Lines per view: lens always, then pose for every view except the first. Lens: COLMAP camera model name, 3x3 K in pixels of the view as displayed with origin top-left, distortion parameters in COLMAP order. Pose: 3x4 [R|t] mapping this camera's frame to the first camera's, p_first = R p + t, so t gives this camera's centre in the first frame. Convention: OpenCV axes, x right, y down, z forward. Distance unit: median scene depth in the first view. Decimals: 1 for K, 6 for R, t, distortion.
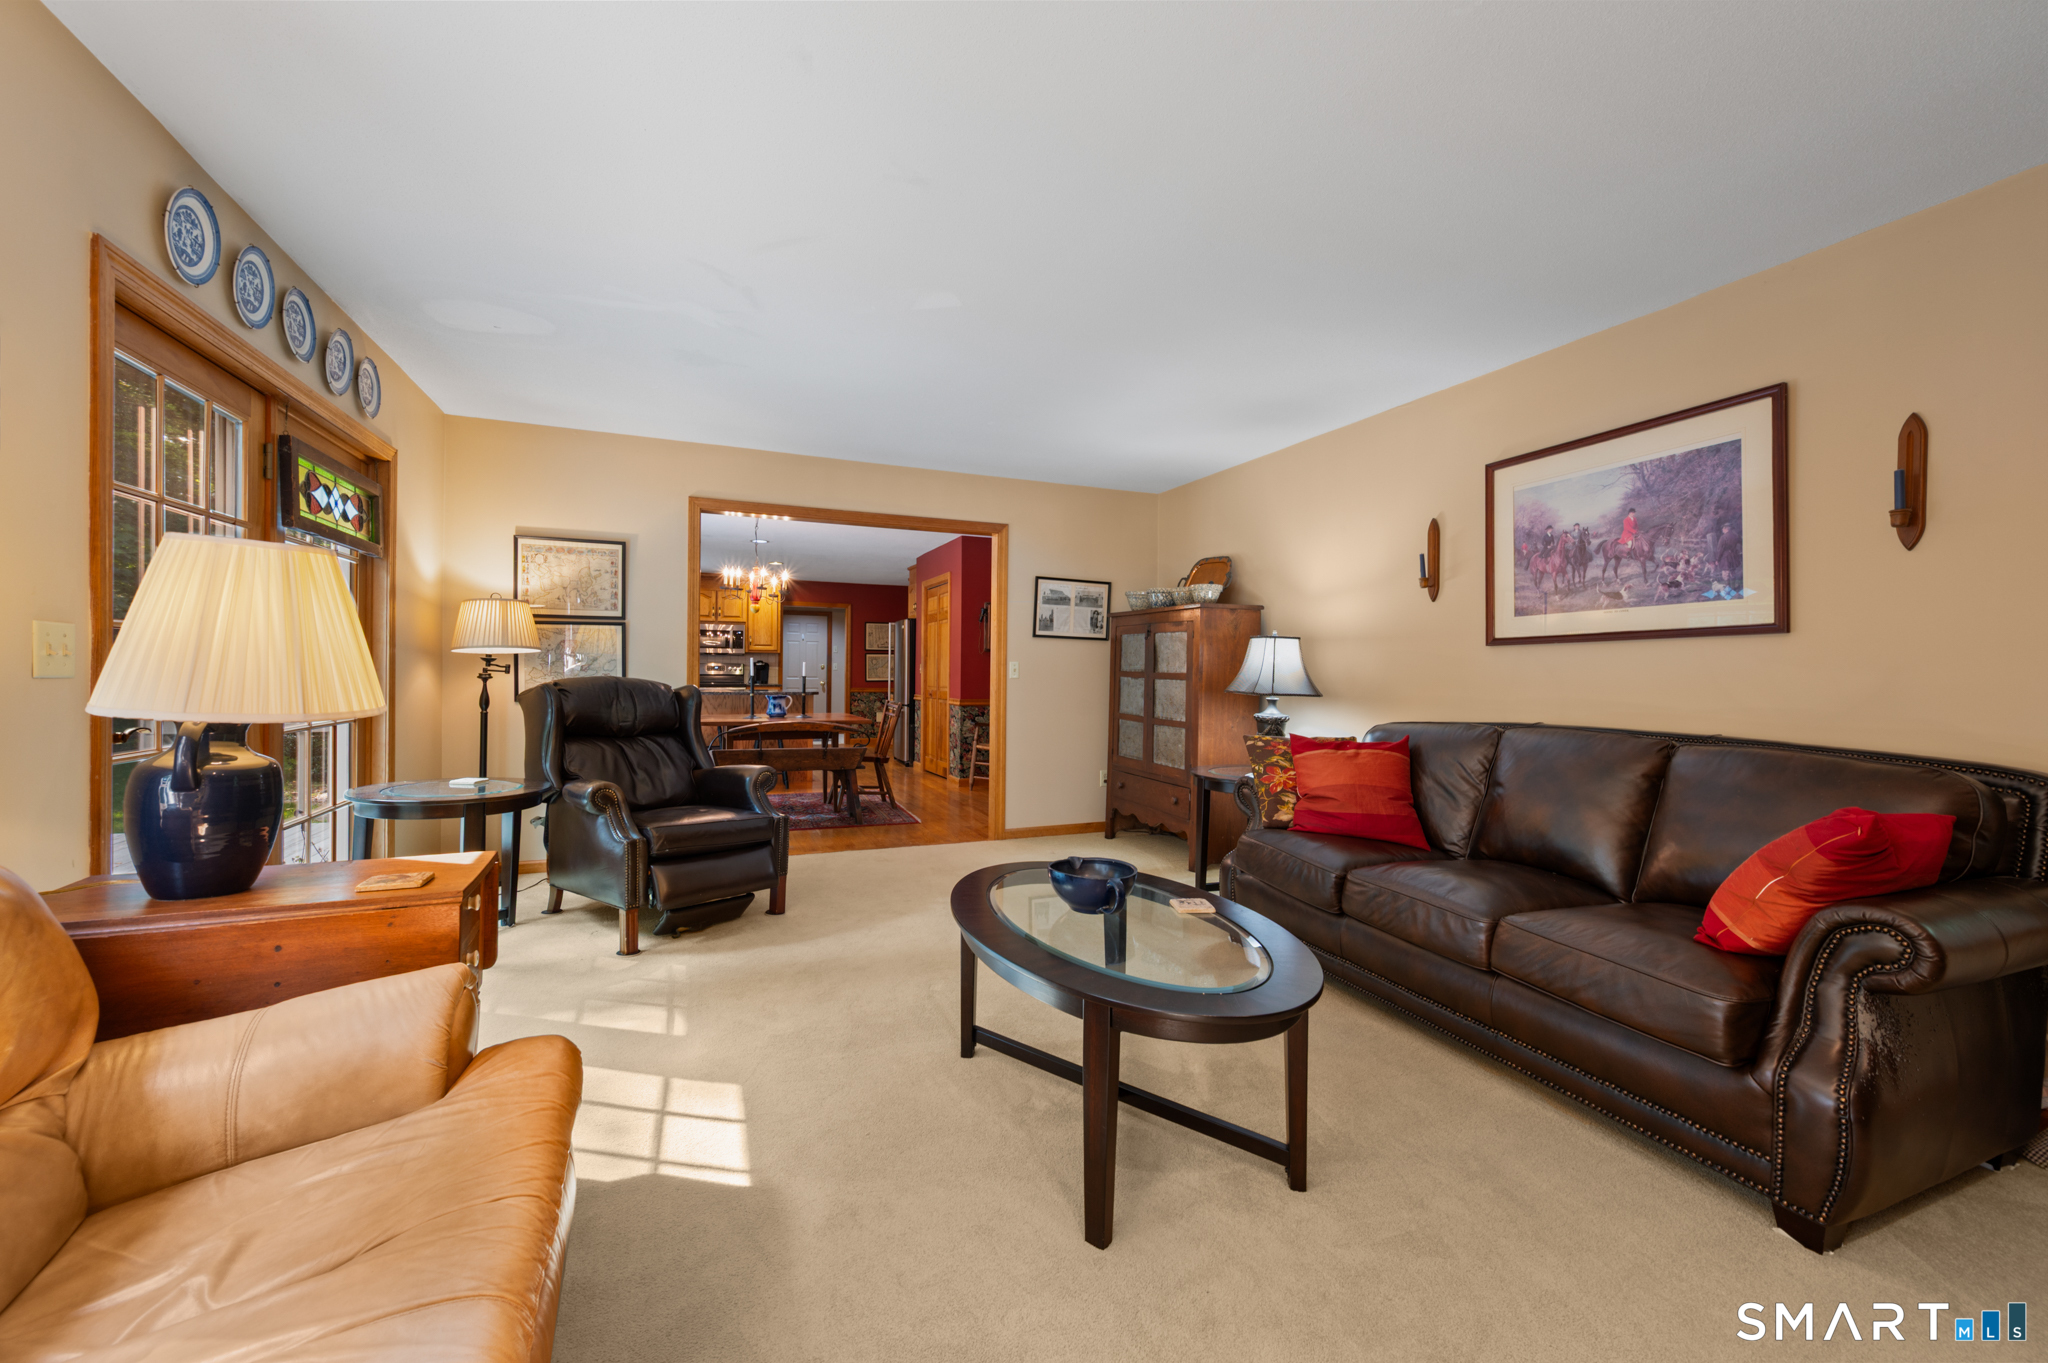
lens RADIAL K [[816.8, 0, 1025.0], [0, 816.8, 672.6], [0, 0, 1]] dist [0.001588, 0.000145]
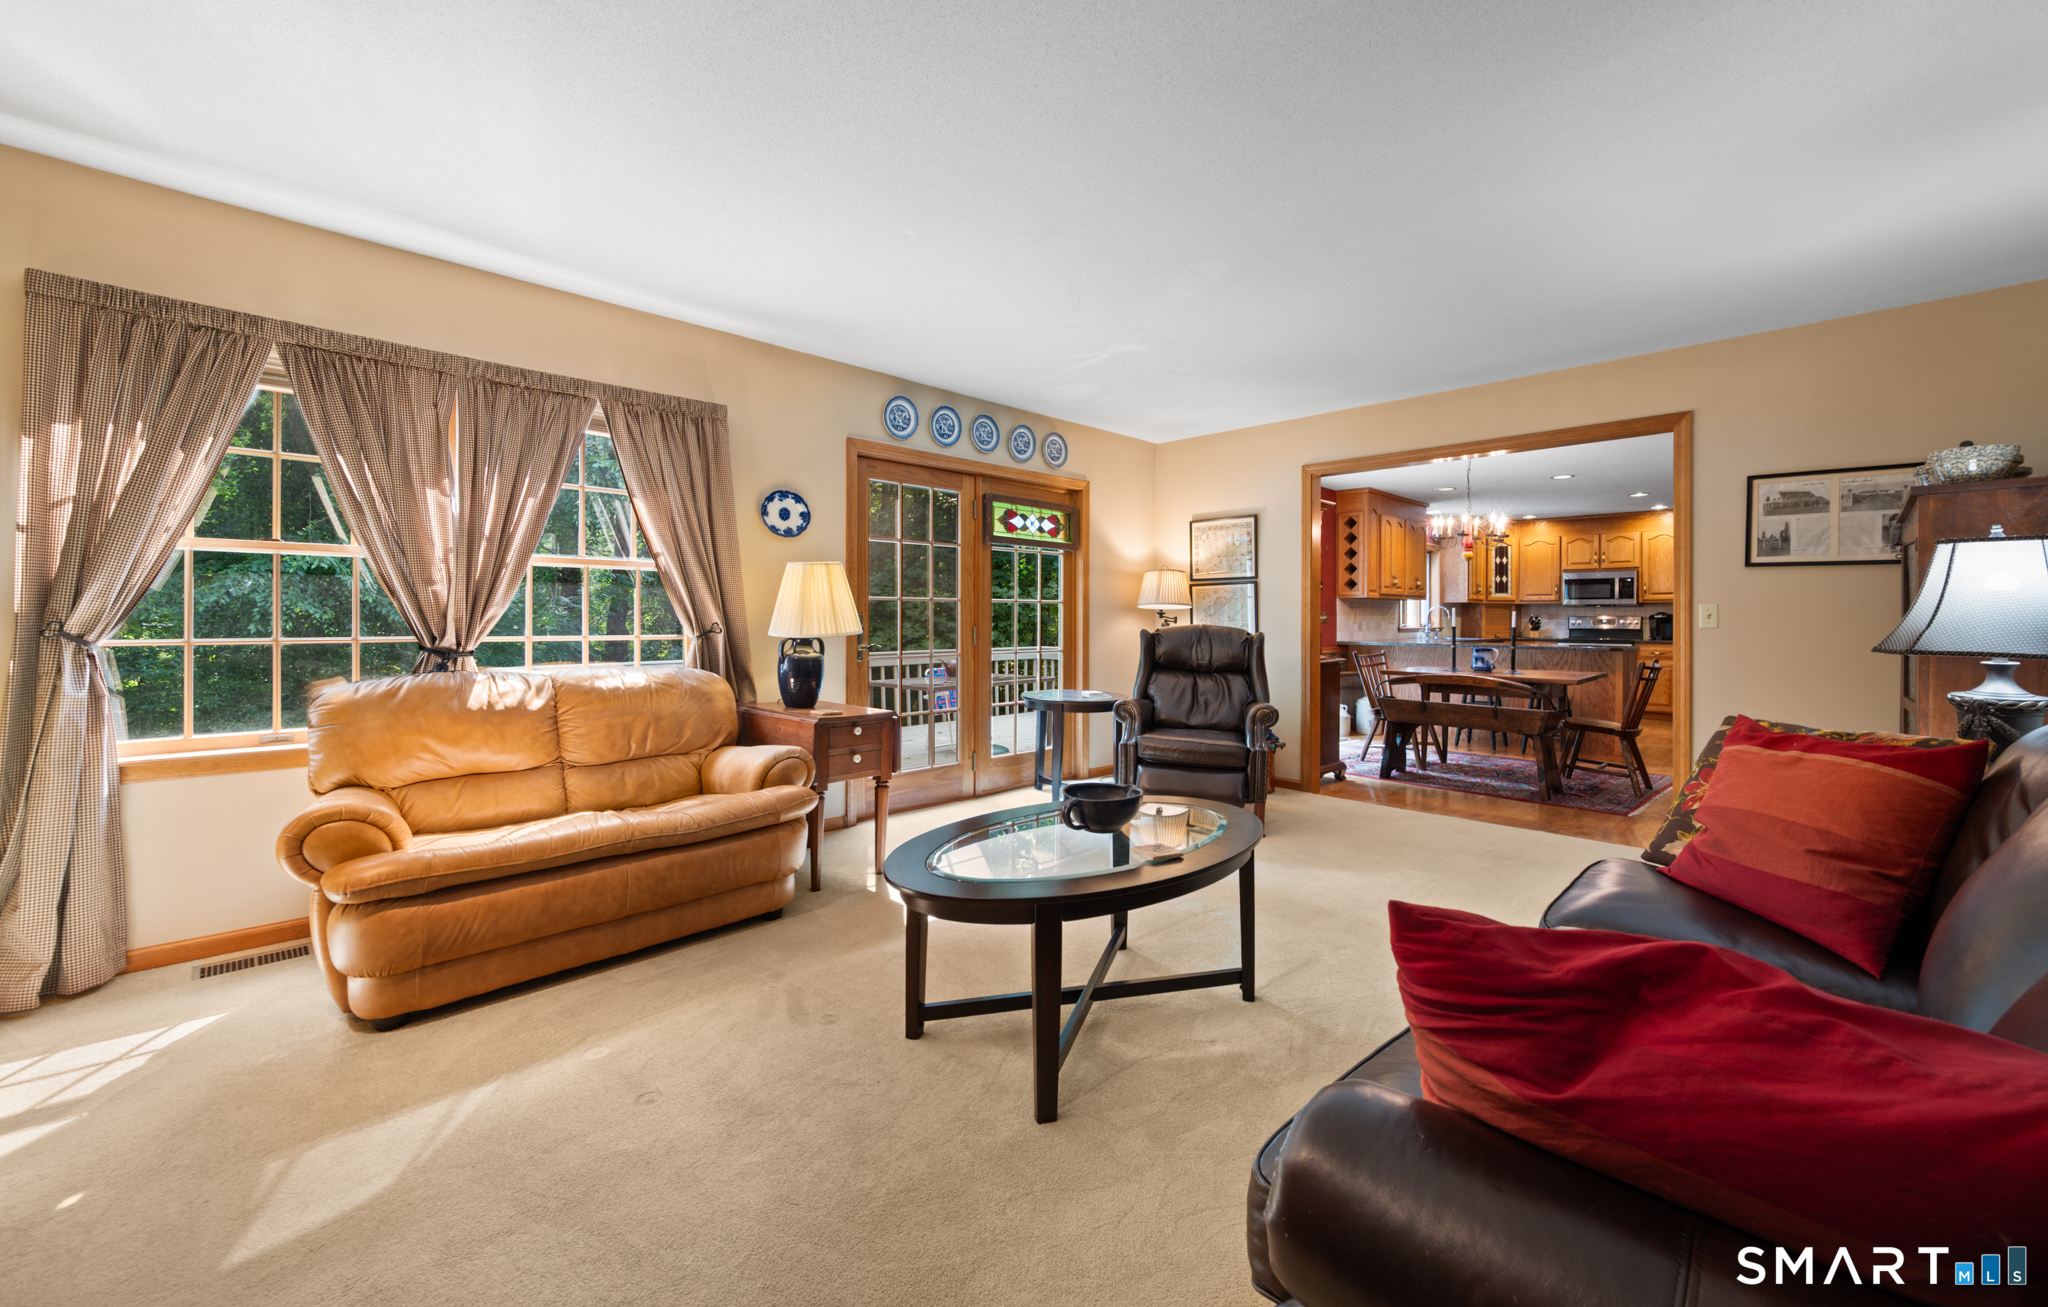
lens RADIAL K [[820.9, 0, 1013.7], [0, 820.9, 646.1], [0, 0, 1]] dist [0.000927, -0.000060]
pose [[0.353684, 0.018992, -0.935172, 0.533066], [-0.002072, 0.999807, 0.019521, 0.012167], [0.935363, -0.004966, 0.353655, 0.244838]]
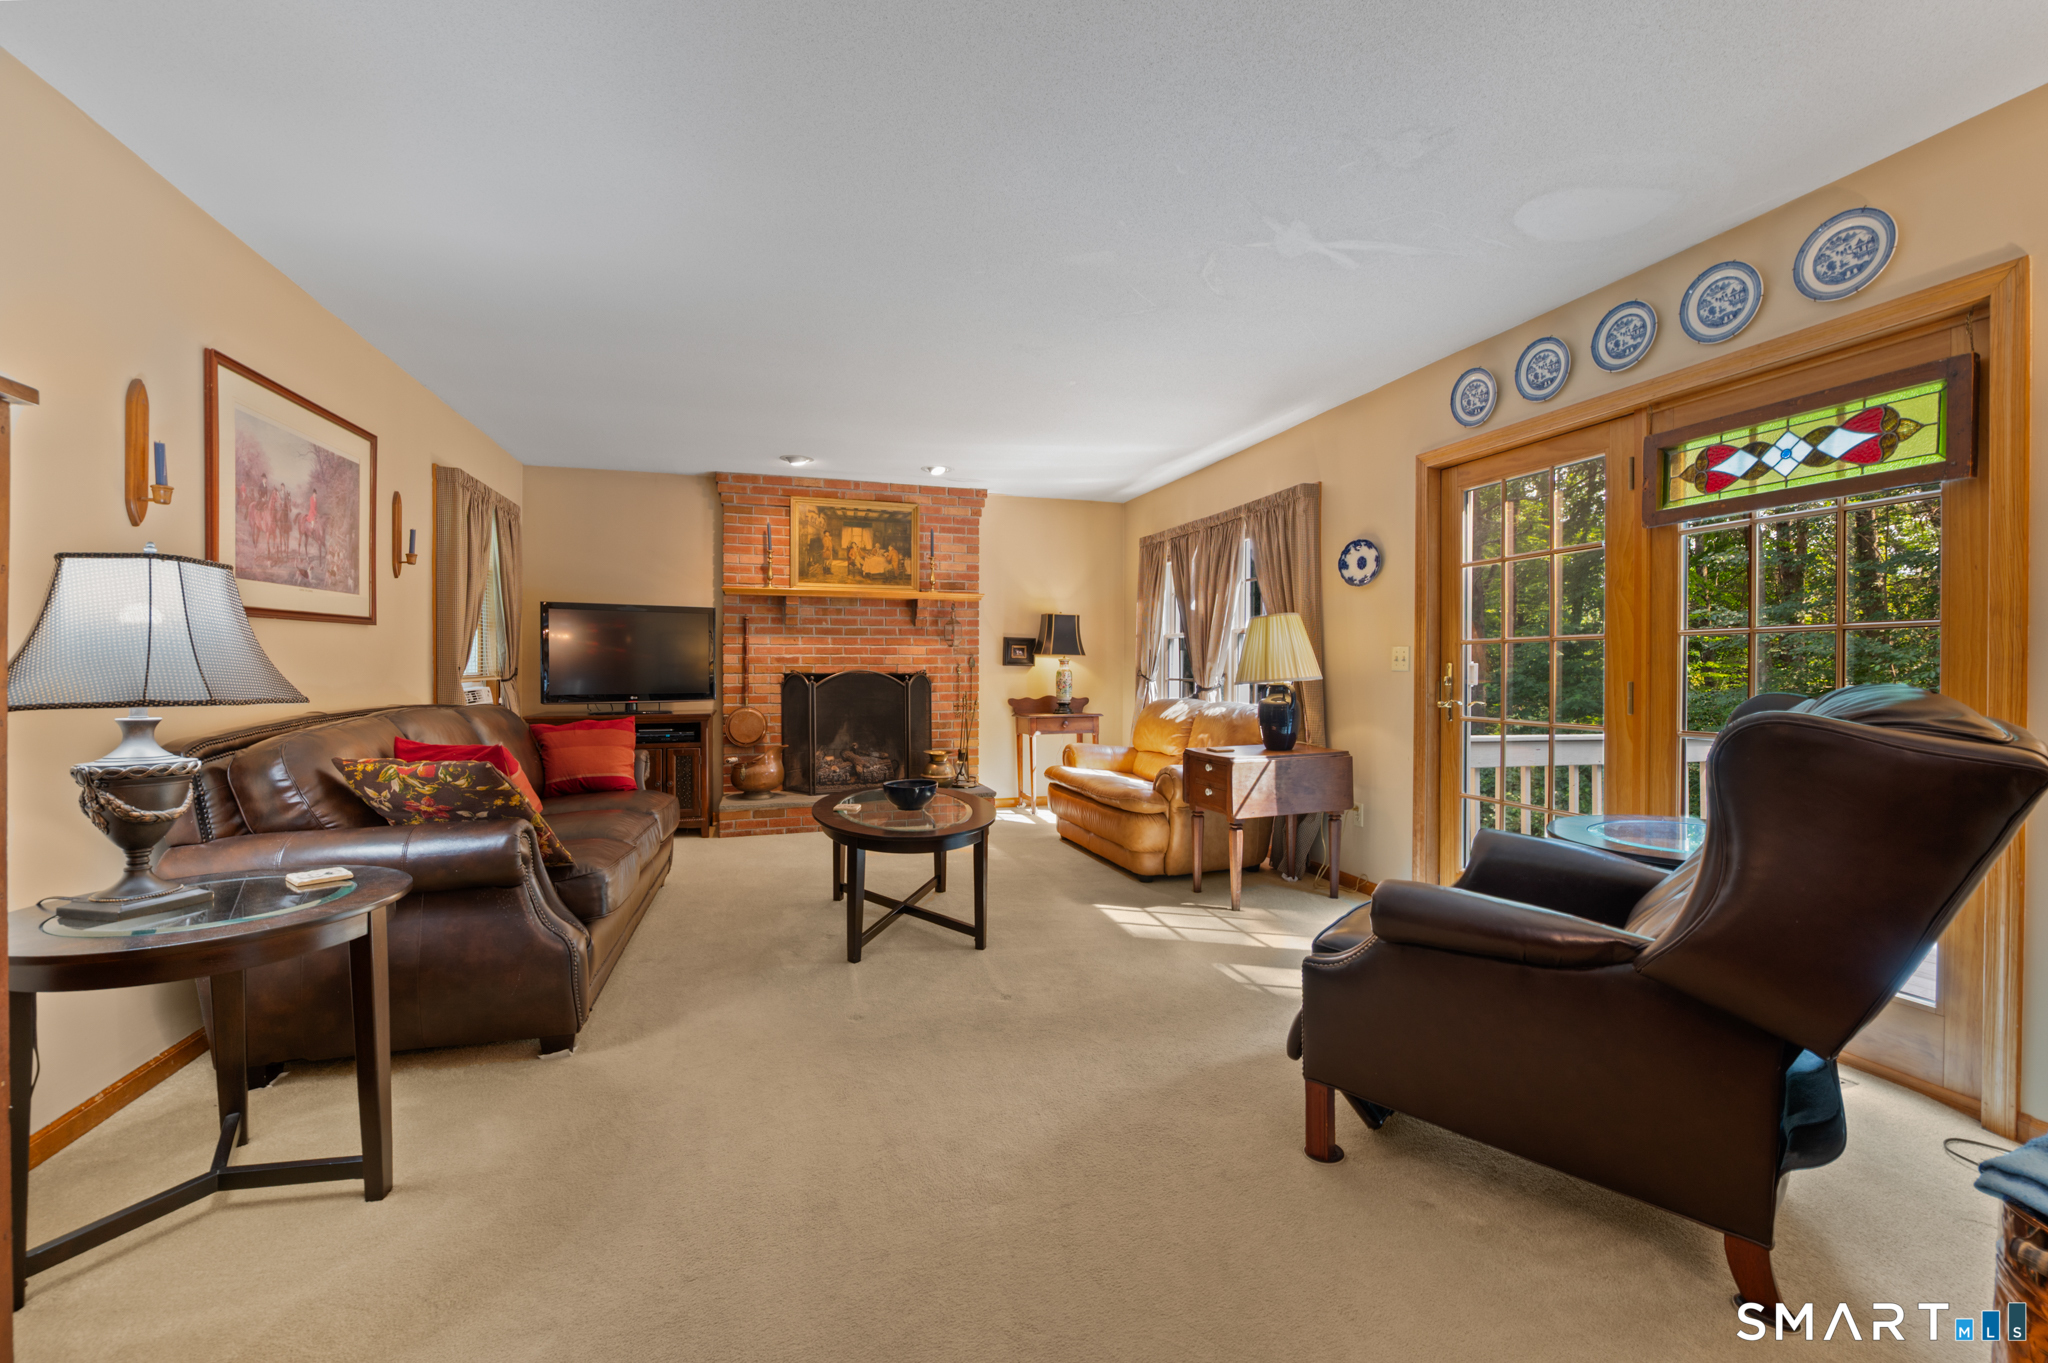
lens RADIAL K [[816.8, 0, 1020.6], [0, 816.8, 670.7], [0, 0, 1]] dist [0.001588, 0.000145]
pose [[-0.993507, -0.015298, 0.112742, -0.154285], [-0.014393, 0.999857, 0.008842, -0.000310], [-0.112861, 0.007162, -0.993585, 1.284859]]
